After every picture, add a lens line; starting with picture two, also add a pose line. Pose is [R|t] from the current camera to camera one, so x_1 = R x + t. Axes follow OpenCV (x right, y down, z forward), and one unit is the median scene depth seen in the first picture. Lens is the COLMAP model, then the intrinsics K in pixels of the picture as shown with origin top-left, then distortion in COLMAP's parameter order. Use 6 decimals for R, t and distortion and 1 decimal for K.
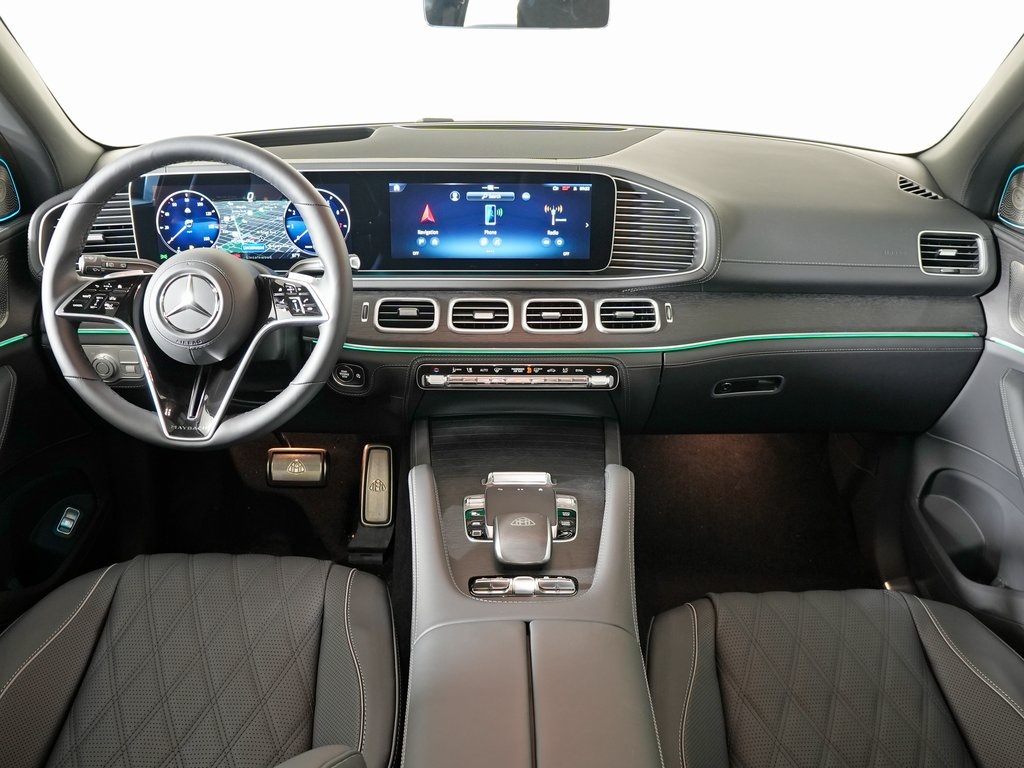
lens RADIAL K [[928.4, 0, 512.0], [0, 928.4, 384.0], [0, 0, 1]] dist [-0.162992, 0.119132]
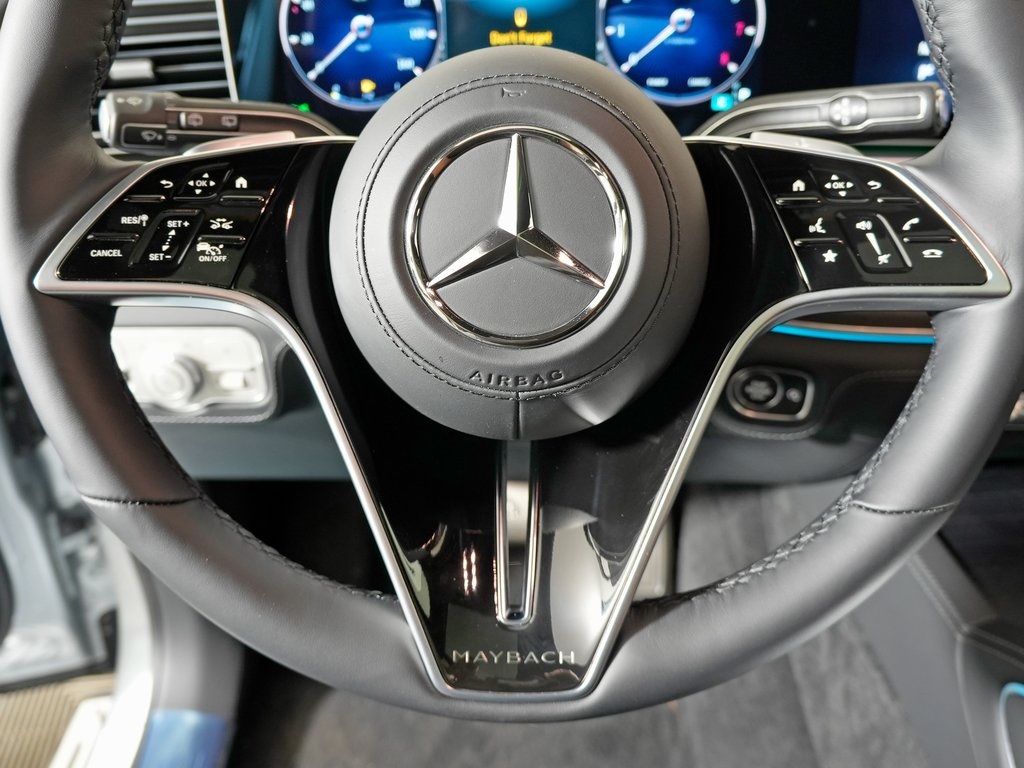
lens RADIAL K [[928.4, 0, 512.0], [0, 928.4, 384.0], [0, 0, 1]] dist [-0.162992, 0.119132]
pose [[0.999635, -0.015789, -0.021909, -0.283787], [0.018186, 0.993324, 0.113917, -0.062410], [0.019964, -0.114274, 0.993249, 0.580886]]
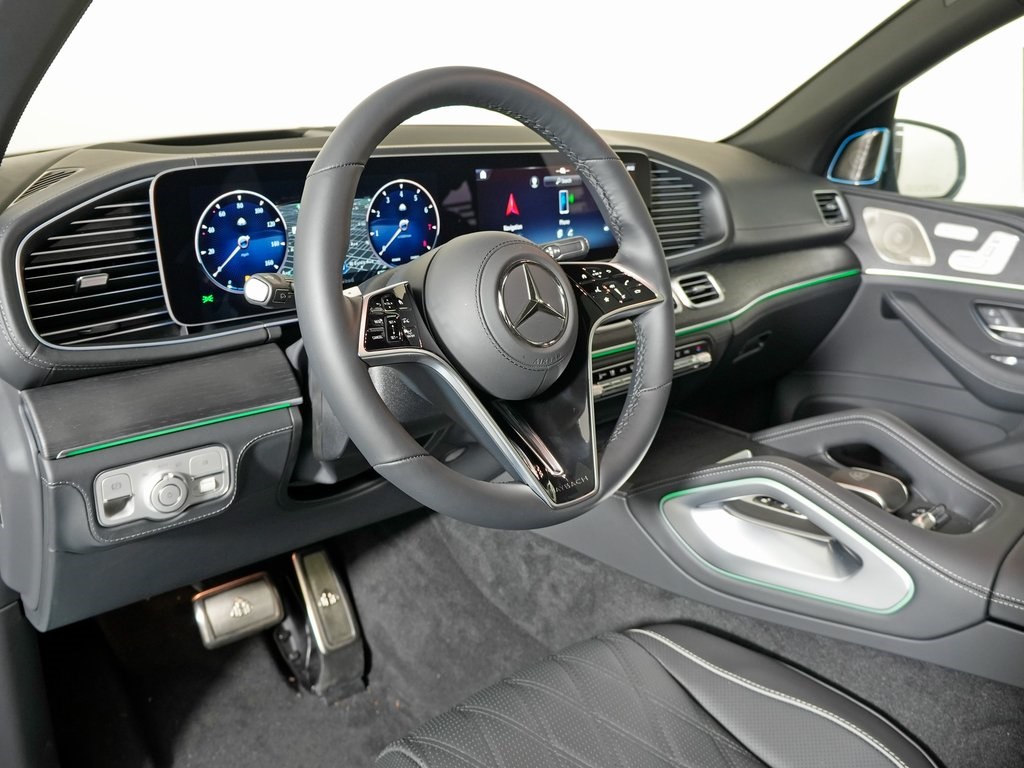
lens RADIAL K [[928.4, 0, 512.0], [0, 928.4, 384.0], [0, 0, 1]] dist [-0.162992, 0.119132]
pose [[0.714164, -0.193418, 0.672725, -0.681758], [0.262526, 0.964924, -0.001269, -0.027922], [-0.648883, 0.177514, 0.739891, 0.413439]]
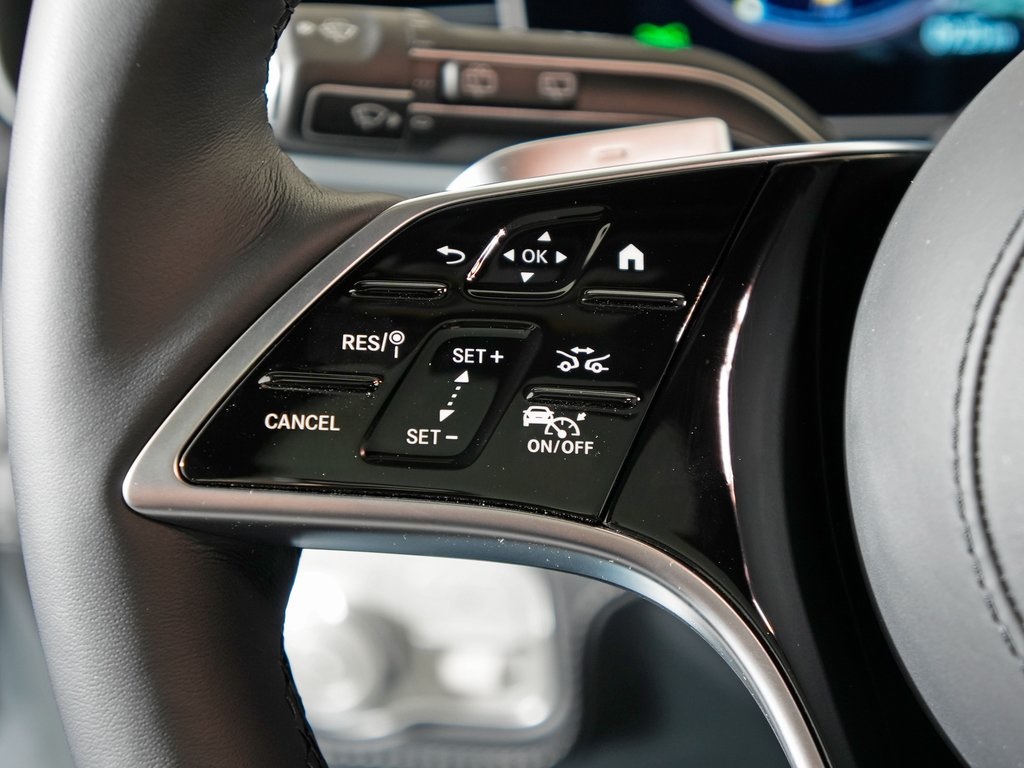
lens RADIAL K [[2008.2, 0, 512.0], [0, 2008.2, 384.0], [0, 0, 1]] dist [0.229913, -0.033927]
pose [[0.975249, 0.020410, -0.220165, -0.326552], [-0.017148, 0.999713, 0.016717, -0.079854], [0.220443, -0.012528, 0.975319, 0.613445]]
